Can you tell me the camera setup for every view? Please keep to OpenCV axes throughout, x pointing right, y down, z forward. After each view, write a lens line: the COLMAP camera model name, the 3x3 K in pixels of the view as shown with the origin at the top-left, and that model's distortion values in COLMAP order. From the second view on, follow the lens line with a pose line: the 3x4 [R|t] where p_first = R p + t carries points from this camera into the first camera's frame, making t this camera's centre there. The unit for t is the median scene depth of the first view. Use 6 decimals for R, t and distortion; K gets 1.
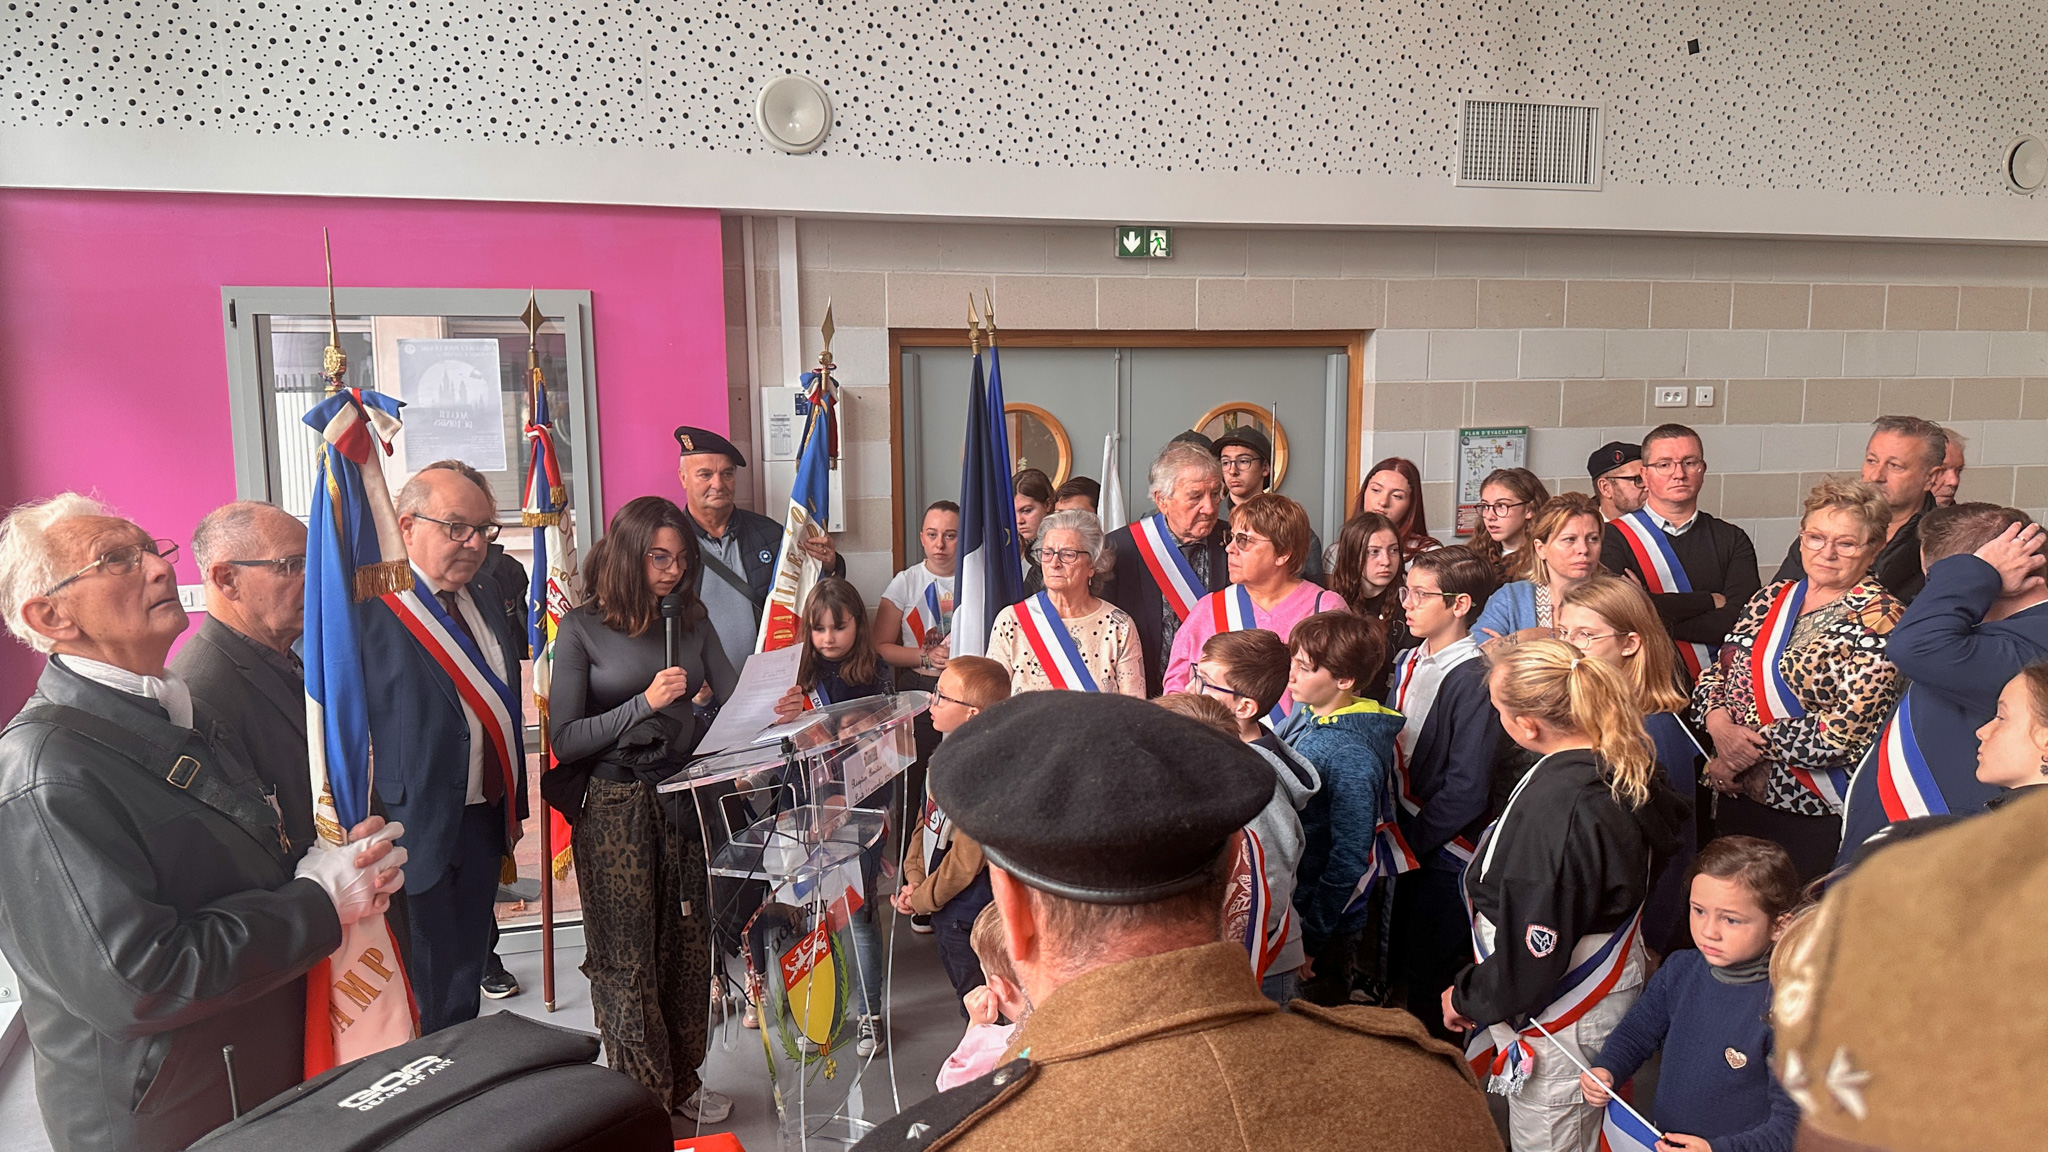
lens RADIAL K [[1368.0, 0, 1024.0], [0, 1368.0, 576.0], [0, 0, 1]] dist [0.037684, -0.063204]
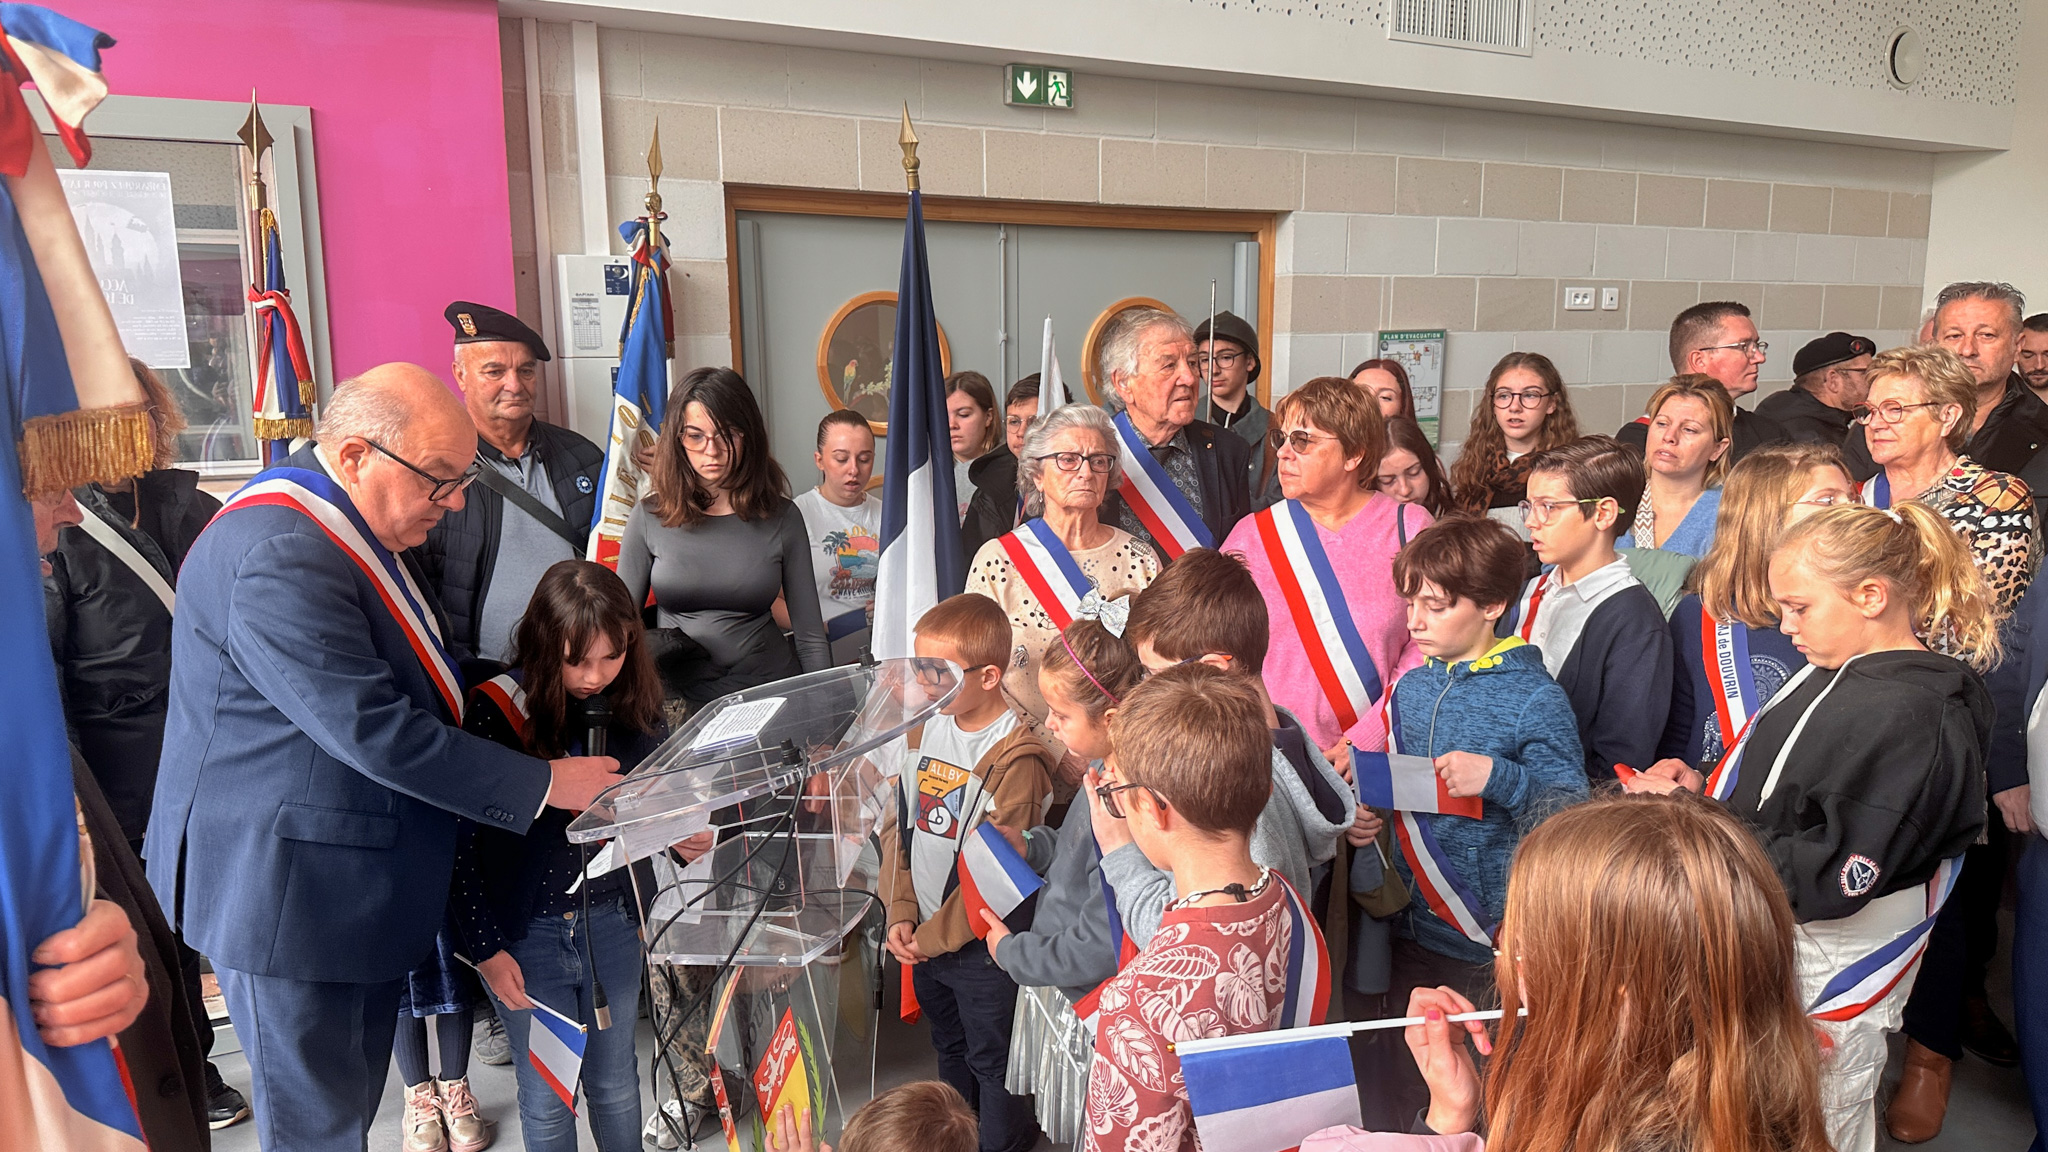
lens RADIAL K [[1398.9, 0, 1024.0], [0, 1398.9, 576.0], [0, 0, 1]] dist [-0.002364, -0.006141]
pose [[0.974205, -0.037160, 0.222586, -0.116001], [0.031092, 0.999045, 0.030708, 0.014604], [-0.223515, -0.022995, 0.974429, 0.214171]]
